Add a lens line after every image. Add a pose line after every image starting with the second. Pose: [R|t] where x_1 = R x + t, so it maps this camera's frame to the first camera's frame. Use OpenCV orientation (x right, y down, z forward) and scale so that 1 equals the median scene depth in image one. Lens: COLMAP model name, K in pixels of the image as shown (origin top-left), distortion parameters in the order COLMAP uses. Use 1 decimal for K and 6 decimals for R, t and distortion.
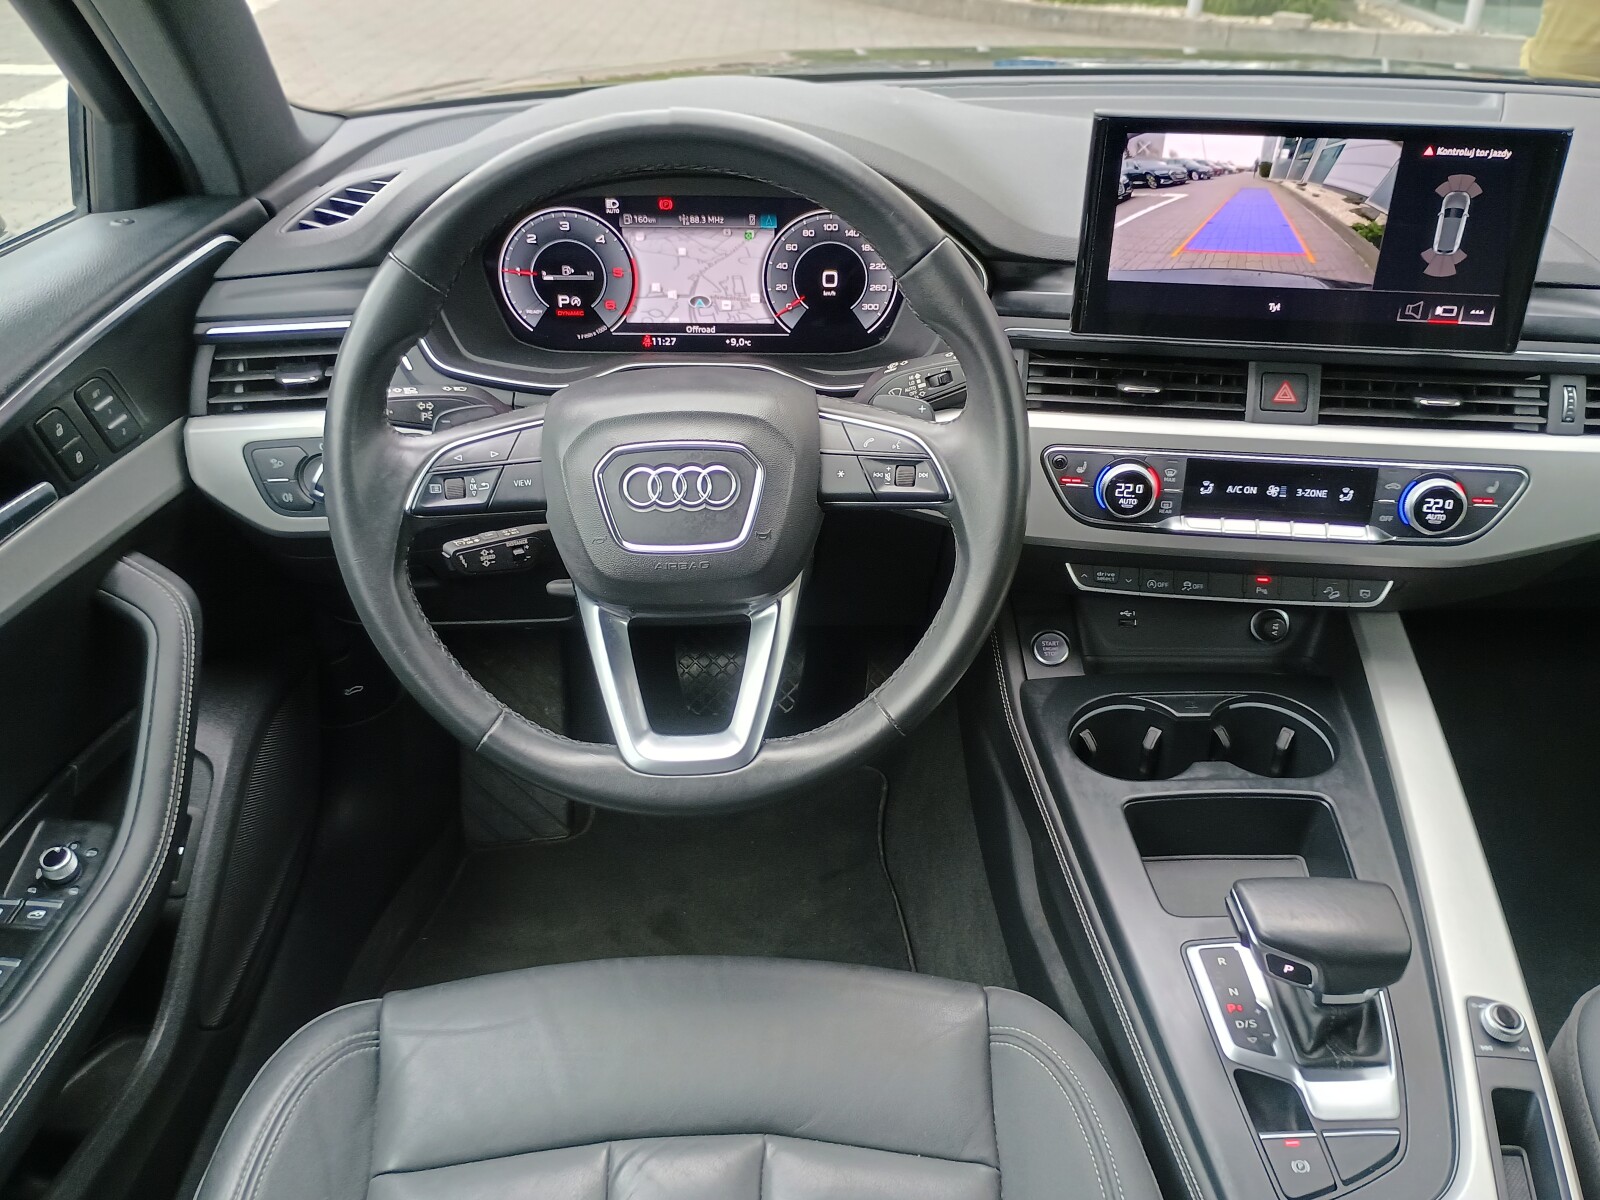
lens RADIAL K [[1393.7, 0, 801.8], [0, 1393.7, 575.4], [0, 0, 1]] dist [0.054171, -0.069102]
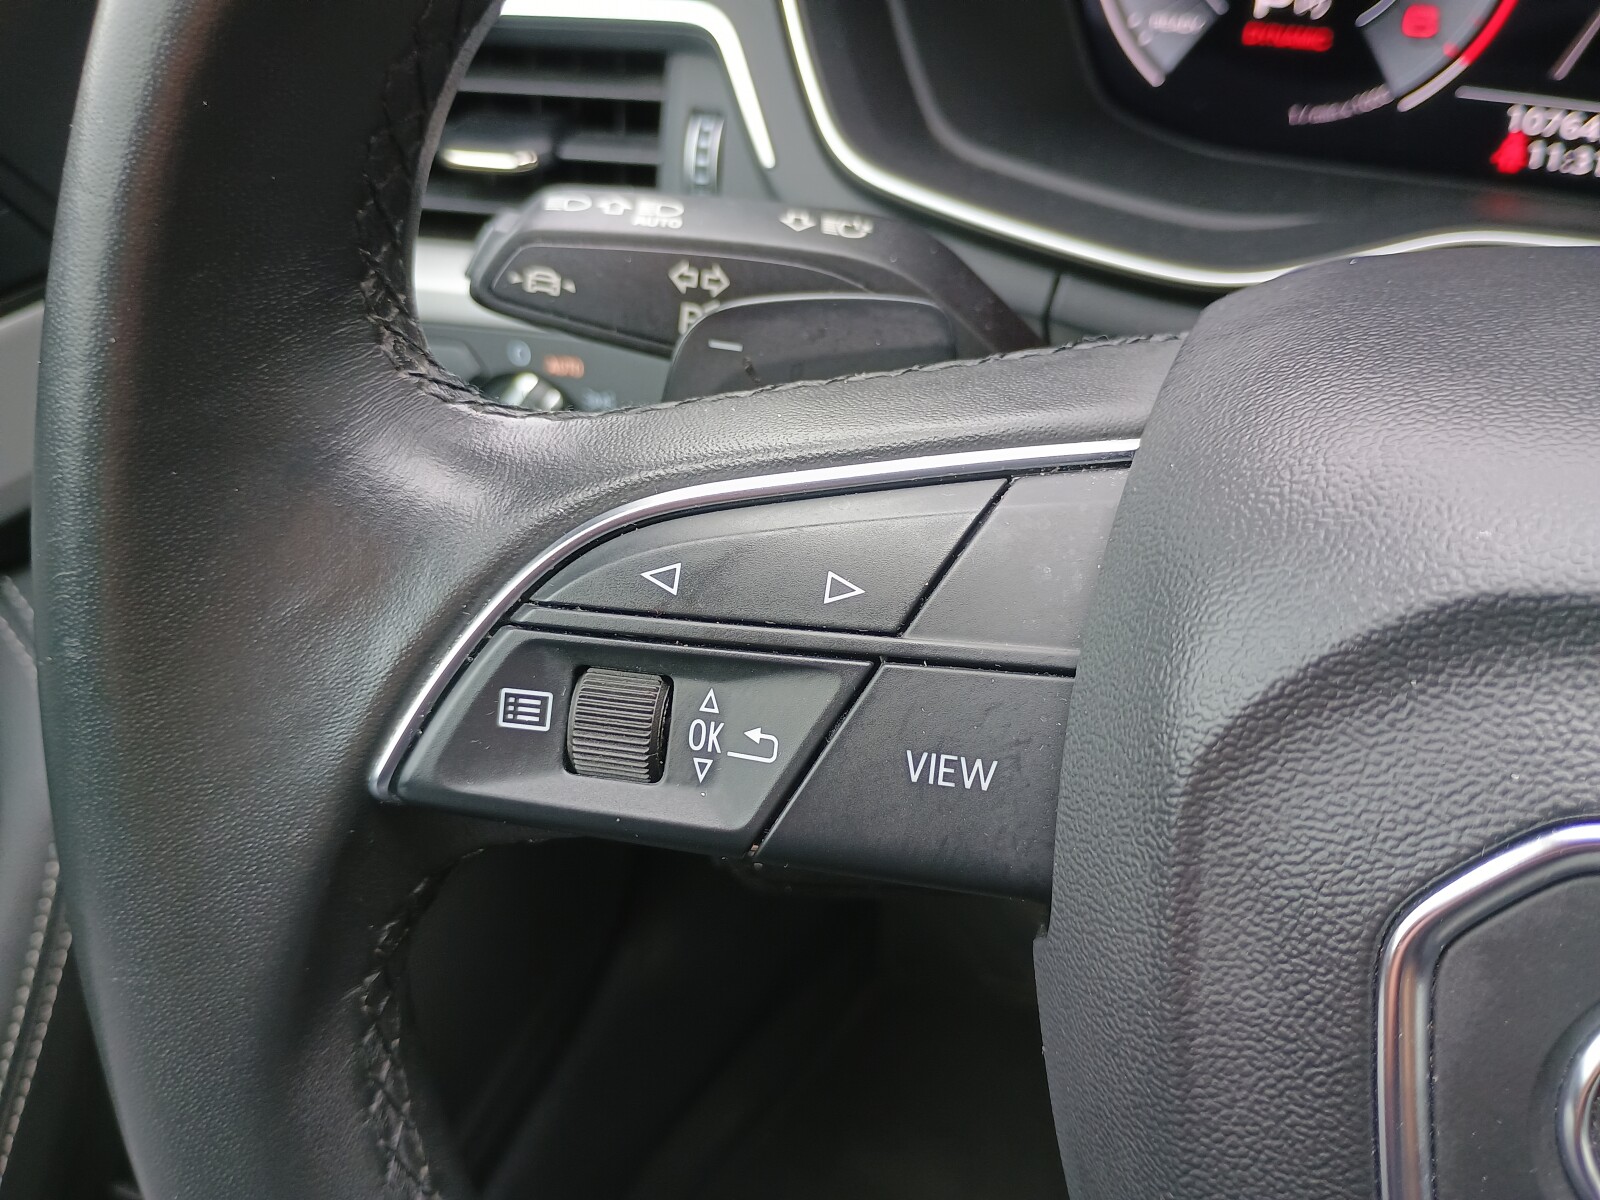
lens RADIAL K [[1421.0, 0, 791.6], [0, 1421.0, 600.5], [0, 0, 1]] dist [0.042846, 0.002874]
pose [[0.909292, 0.203517, -0.363000, -0.131667], [-0.166744, 0.977356, 0.130274, -0.091182], [0.381294, -0.057929, 0.922637, 0.690428]]
